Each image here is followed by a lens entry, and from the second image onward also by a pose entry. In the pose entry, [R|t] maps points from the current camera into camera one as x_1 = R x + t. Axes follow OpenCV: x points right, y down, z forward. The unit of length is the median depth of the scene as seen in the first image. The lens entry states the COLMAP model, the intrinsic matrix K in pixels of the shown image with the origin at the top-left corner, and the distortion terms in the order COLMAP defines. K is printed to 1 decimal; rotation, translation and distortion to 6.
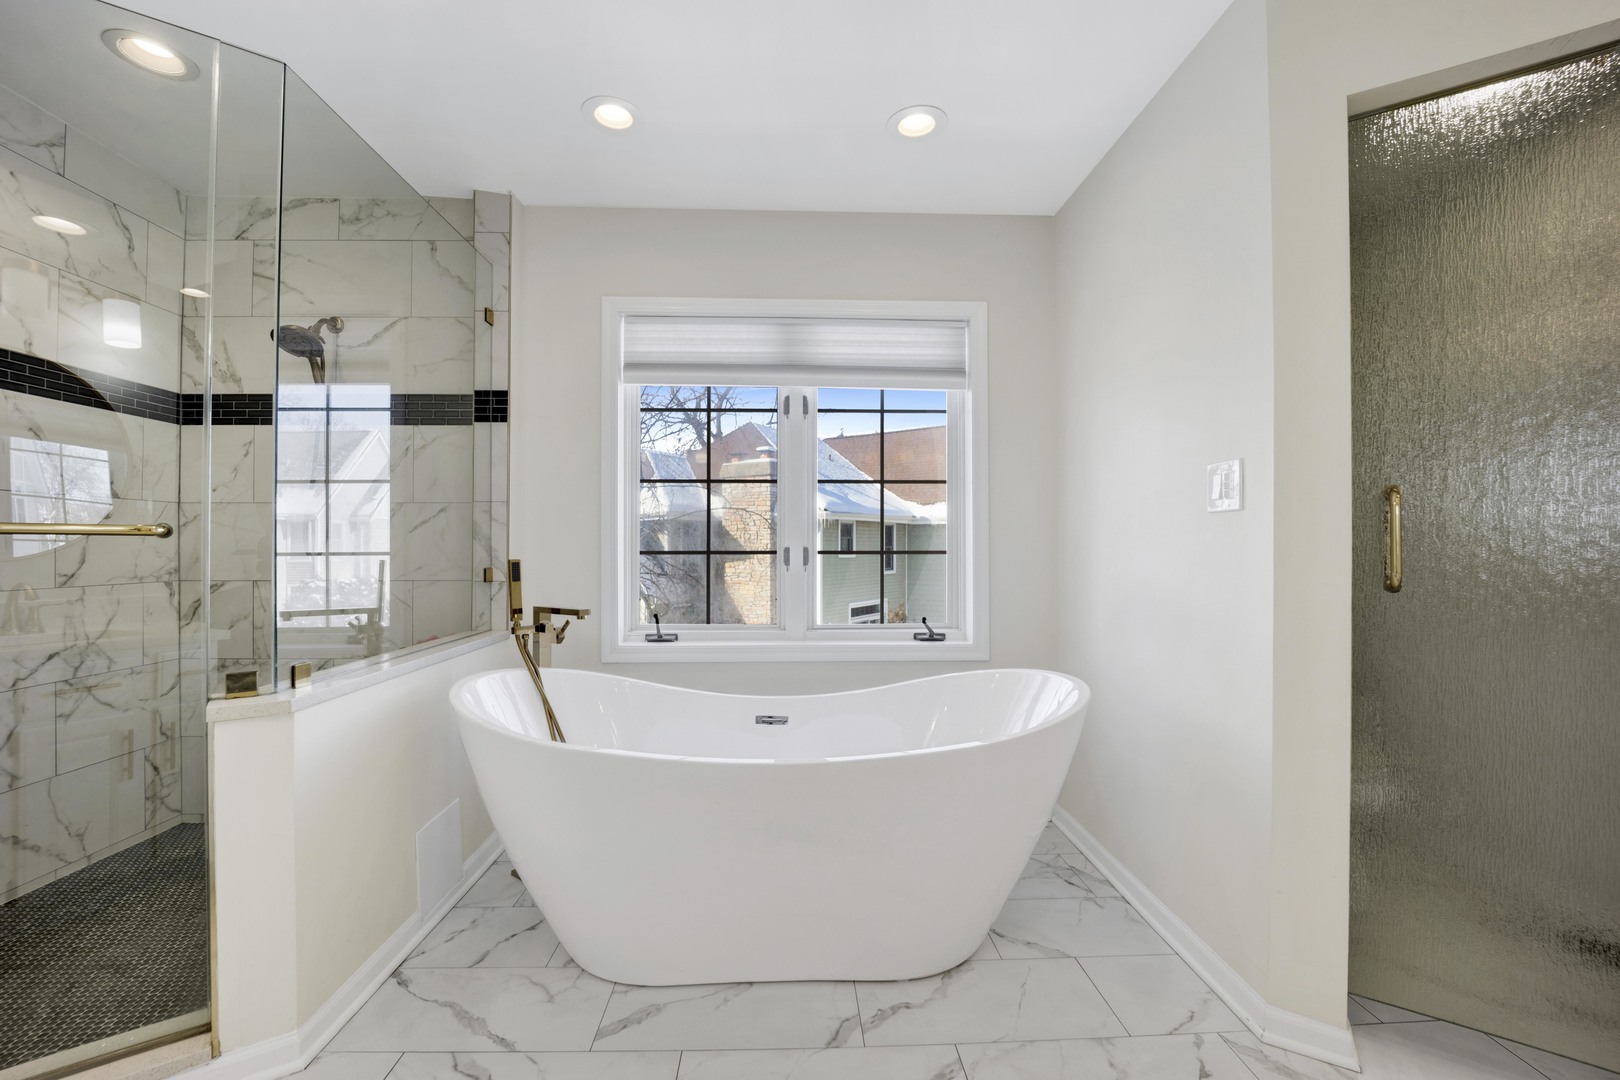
lens RADIAL K [[678.4, 0, 806.1], [0, 678.4, 539.9], [0, 0, 1]] dist [-0.016580, -0.000503]
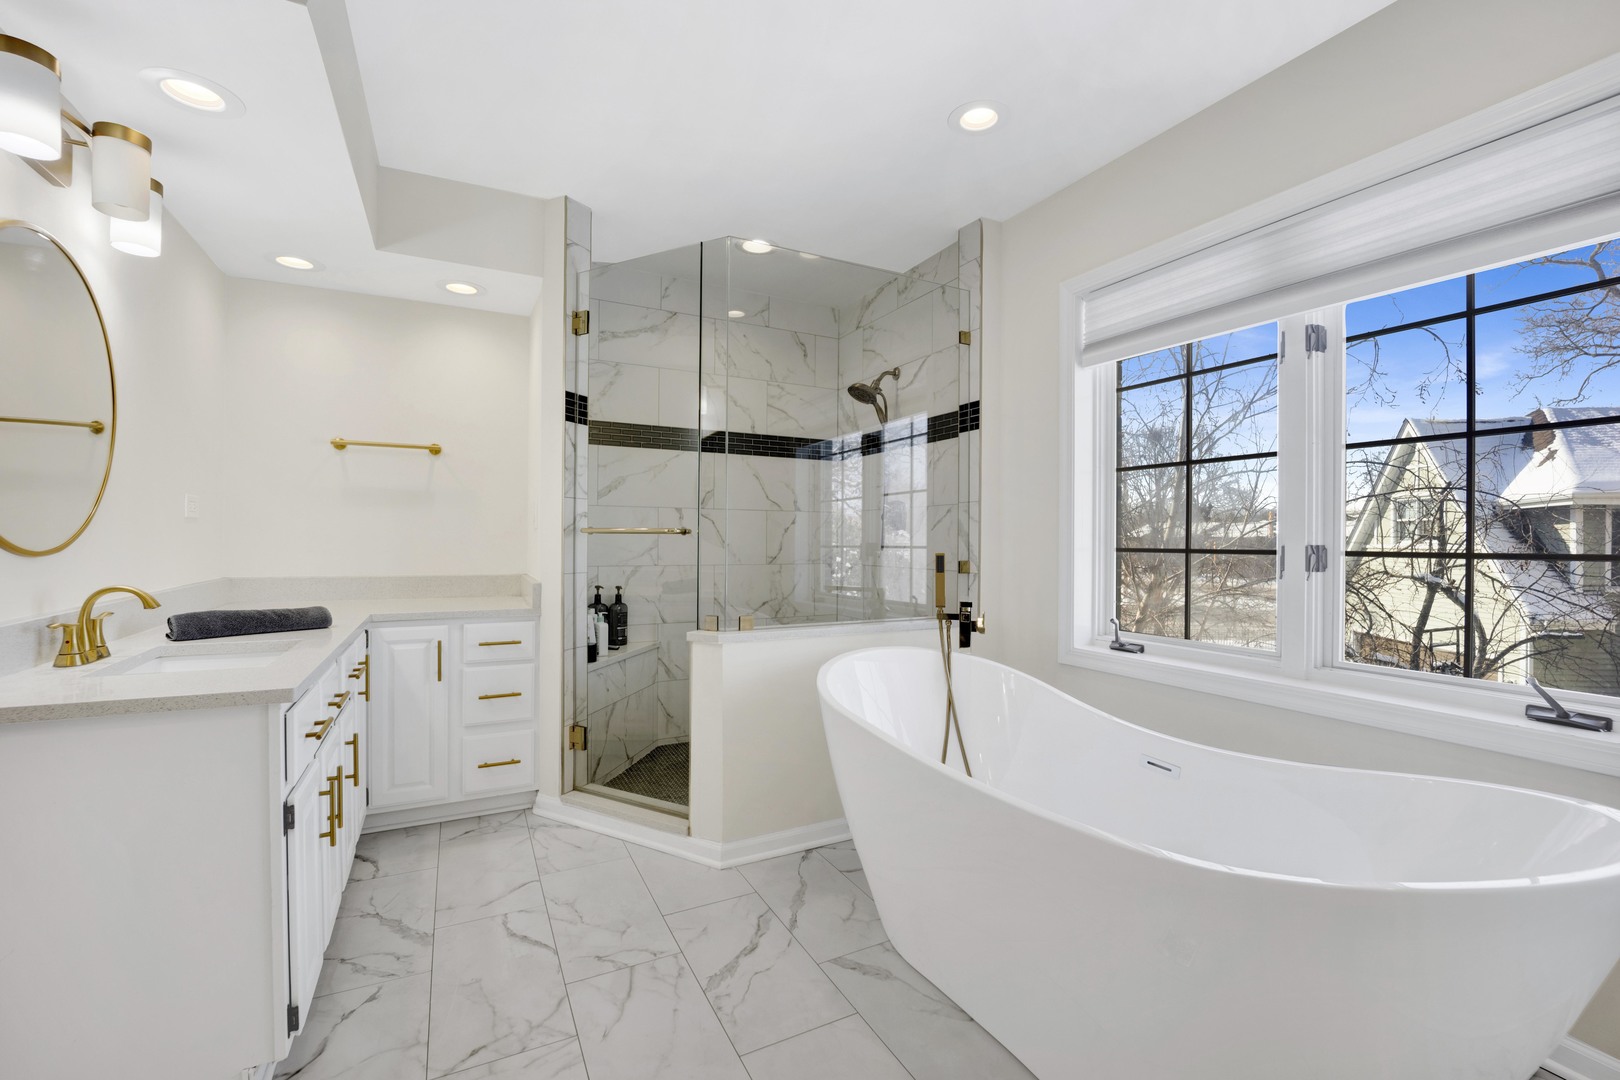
lens RADIAL K [[678.4, 0, 806.1], [0, 678.4, 539.9], [0, 0, 1]] dist [-0.016580, -0.000503]
pose [[0.430388, 0.001611, -0.902643, 0.426120], [0.000682, 0.999998, 0.002110, 0.003709], [0.902644, -0.001524, 0.430386, 0.266492]]
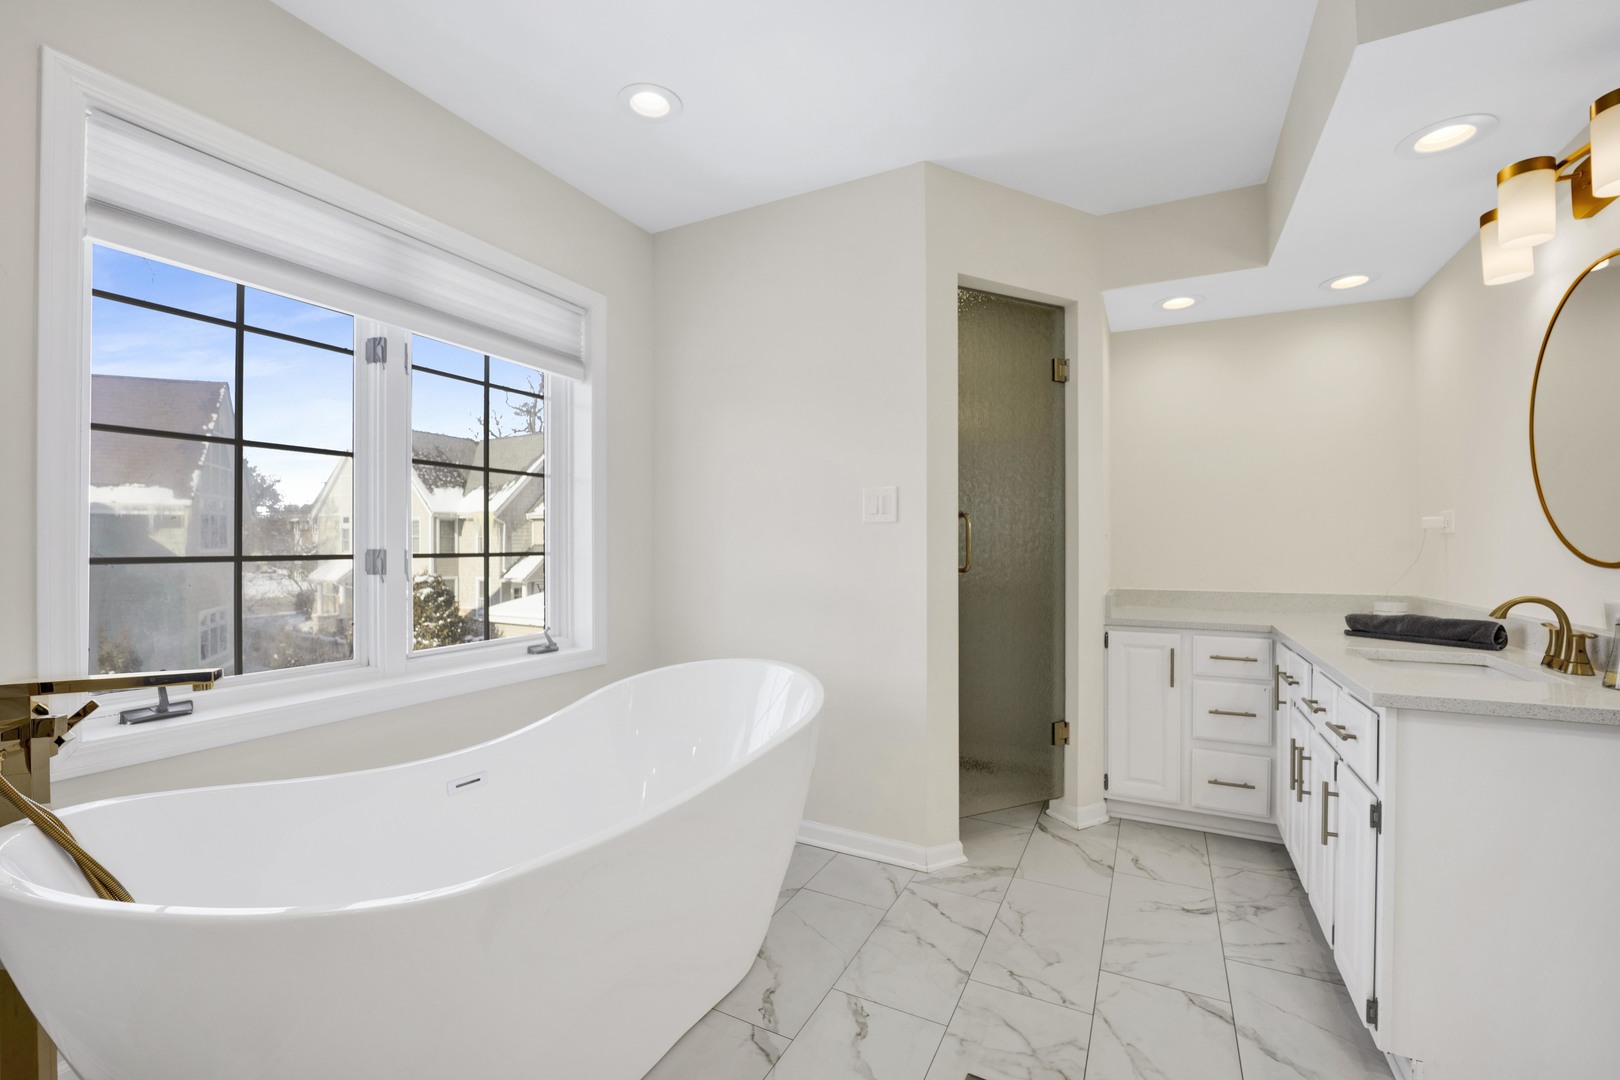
lens RADIAL K [[683.9, 0, 803.0], [0, 683.9, 539.1], [0, 0, 1]] dist [-0.001171, -0.000295]
pose [[0.494437, 0.006062, 0.869192, -0.470358], [-0.007329, 0.999969, -0.002805, -0.001167], [-0.869182, -0.004983, 0.494467, 0.277451]]
